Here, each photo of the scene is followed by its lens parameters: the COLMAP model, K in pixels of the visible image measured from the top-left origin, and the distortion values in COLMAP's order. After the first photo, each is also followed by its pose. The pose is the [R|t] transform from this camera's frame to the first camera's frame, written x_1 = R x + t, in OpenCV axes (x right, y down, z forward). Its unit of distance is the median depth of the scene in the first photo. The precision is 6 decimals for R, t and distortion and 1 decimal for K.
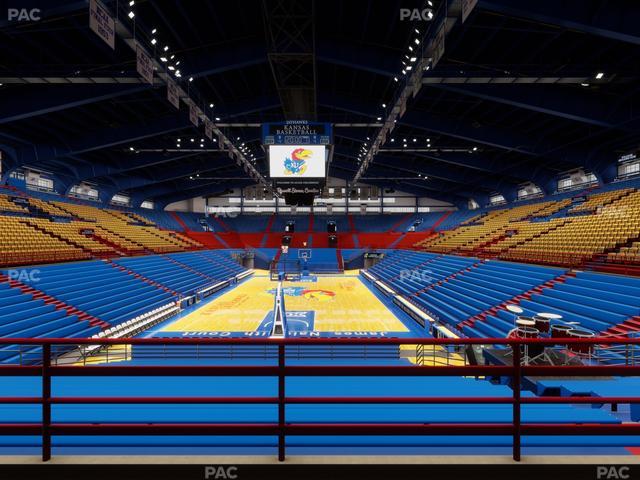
lens RADIAL K [[319.9, 0, 319.6], [0, 319.9, 240.6], [0, 0, 1]] dist [-0.000403, -0.000186]
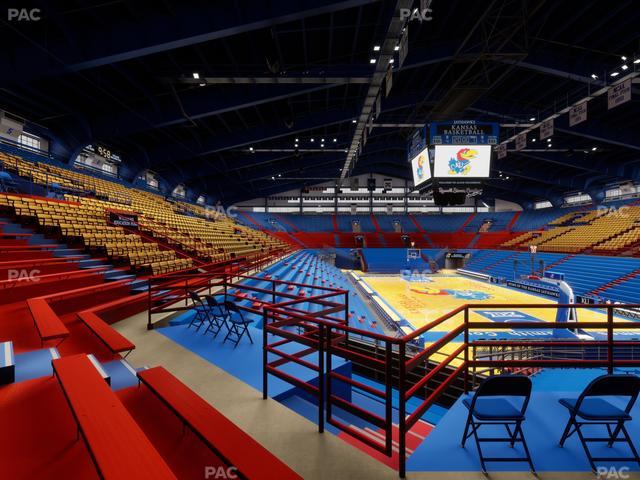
lens RADIAL K [[319.9, 0, 319.4], [0, 319.9, 240.3], [0, 0, 1]] dist [-0.000403, -0.000186]
pose [[0.999999, -0.000122, -0.001348, -0.477665], [0.000121, 0.999999, -0.001236, 0.000144], [0.001348, 0.001236, 0.999998, 0.000000]]
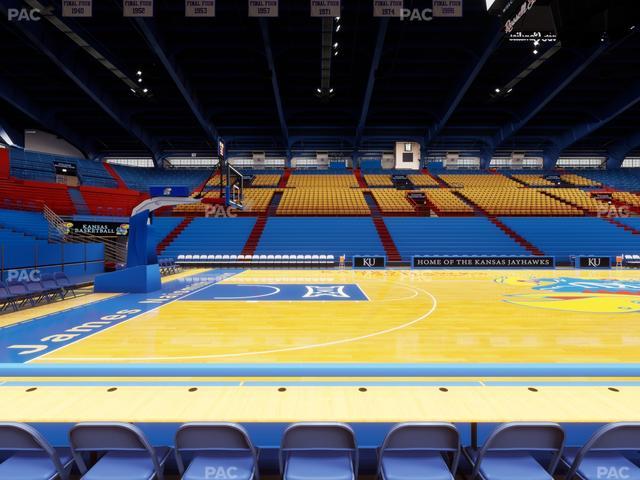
lens RADIAL K [[319.9, 0, 318.7], [0, 319.9, 239.7], [0, 0, 1]] dist [-0.000403, -0.000186]
pose [[-0.002013, 0.002266, 0.999995, -0.402821], [0.002613, 0.999994, -0.002261, 0.113651], [-0.999995, 0.002609, -0.002019, 1.337137]]
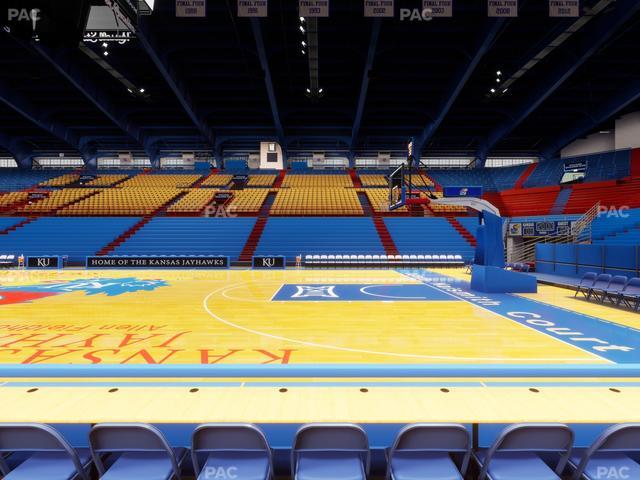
lens RADIAL K [[319.9, 0, 327.5], [0, 319.9, 239.3], [0, 0, 1]] dist [-0.000403, -0.000186]
pose [[-0.002434, 0.003901, 0.999989, -0.403694], [0.002320, 0.999990, -0.003896, 0.115408], [-0.999994, 0.002311, -0.002443, 0.687163]]
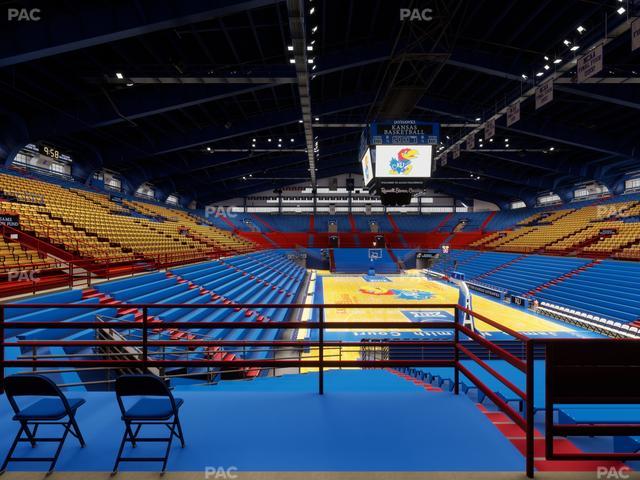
lens RADIAL K [[319.9, 0, 319.5], [0, 319.9, 240.2], [0, 0, 1]] dist [-0.000403, -0.000186]
pose [[0.999999, 0.000109, -0.001083, -0.306802], [-0.000111, 0.999999, -0.001239, 0.000094], [0.001083, 0.001239, 0.999999, 0.000114]]
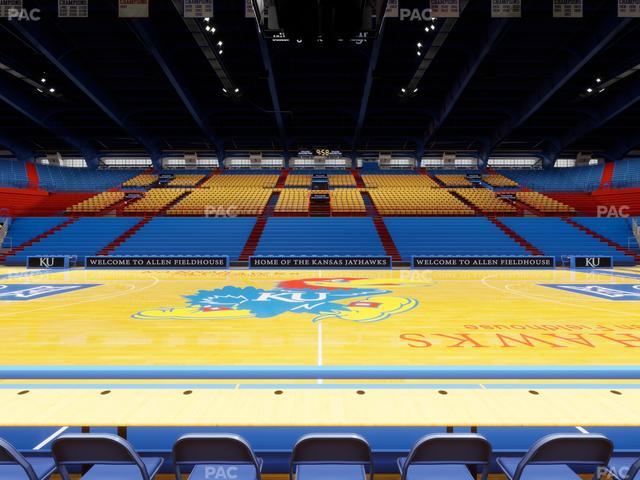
lens RADIAL K [[319.9, 0, 321.8], [0, 319.9, 239.1], [0, 0, 1]] dist [-0.000403, -0.000186]
pose [[-0.000414, 0.004361, 0.999990, -0.403761], [0.002117, 0.999988, -0.004360, 0.114639], [-0.999998, 0.002116, -0.000423, 1.013481]]
